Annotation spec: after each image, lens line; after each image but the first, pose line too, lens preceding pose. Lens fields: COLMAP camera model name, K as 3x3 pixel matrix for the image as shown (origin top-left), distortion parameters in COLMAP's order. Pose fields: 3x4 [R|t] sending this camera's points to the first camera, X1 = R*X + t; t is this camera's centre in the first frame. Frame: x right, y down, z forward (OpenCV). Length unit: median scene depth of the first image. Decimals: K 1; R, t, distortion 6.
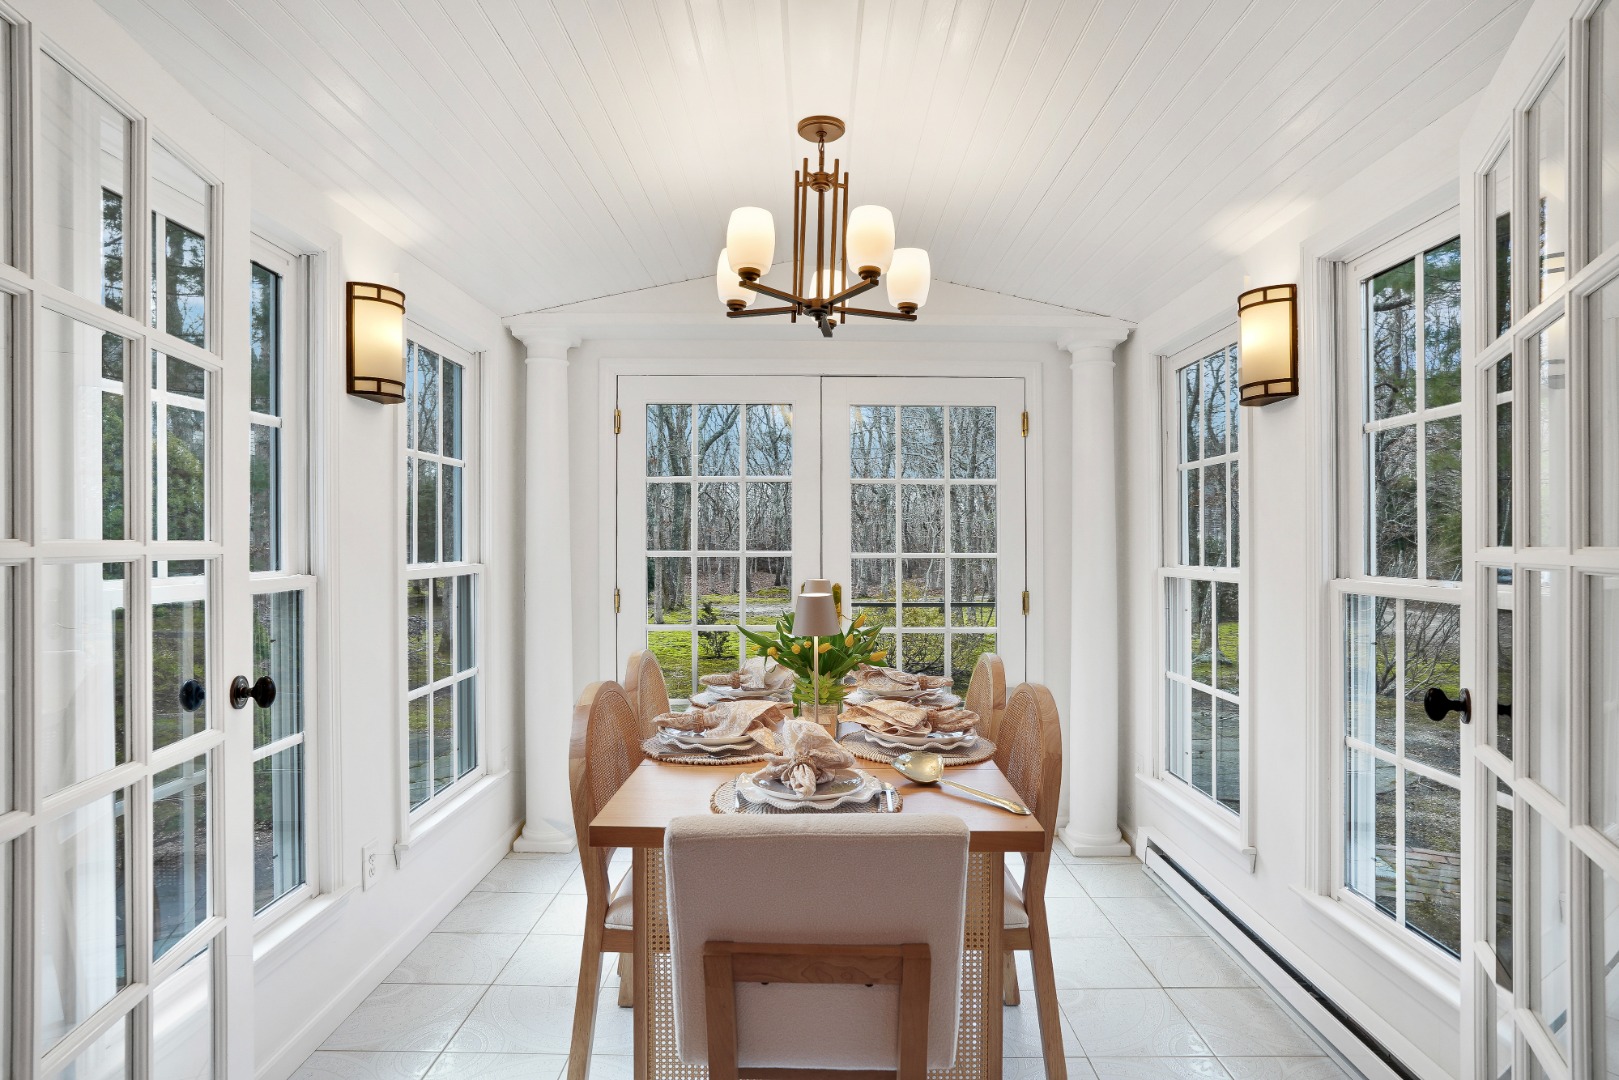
lens RADIAL K [[781.1, 0, 824.6], [0, 781.1, 533.8], [0, 0, 1]] dist [-0.001598, 0.000564]
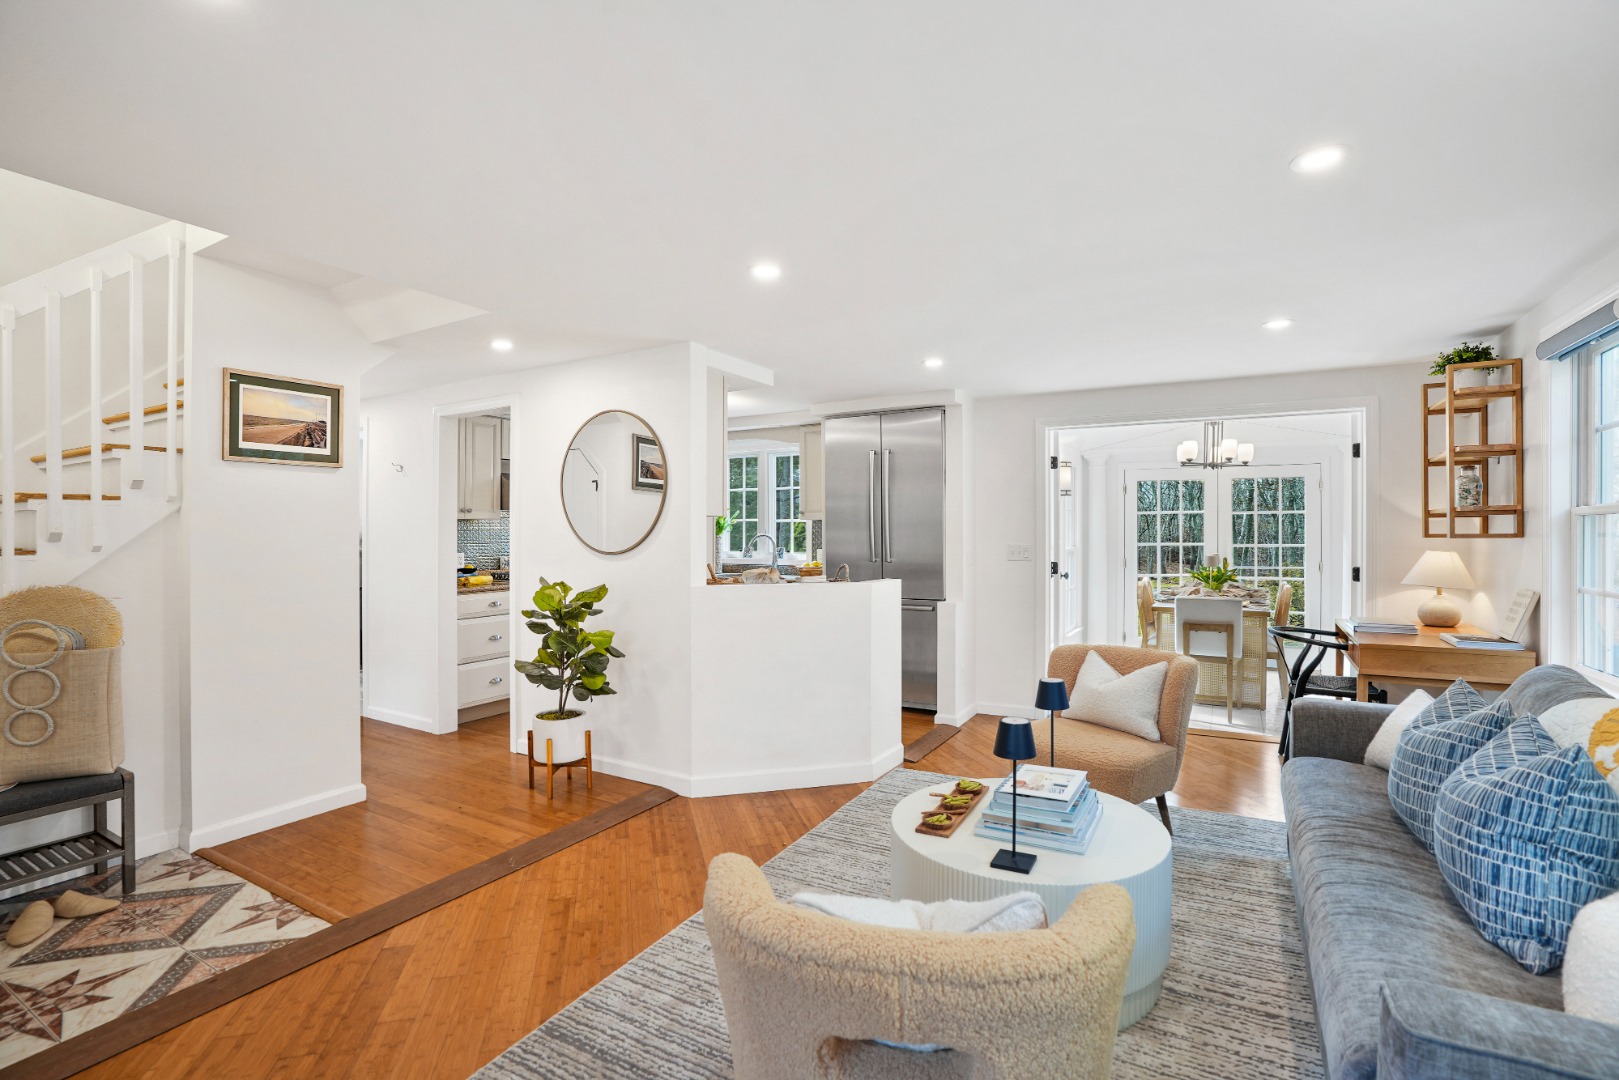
lens RADIAL K [[781.1, 0, 824.6], [0, 781.1, 533.8], [0, 0, 1]] dist [-0.001598, 0.000564]
pose [[0.874836, -0.002857, -0.484411, 0.101837], [0.002495, 0.999996, -0.001391, -0.006253], [0.484413, 0.000008, 0.874839, -1.746392]]
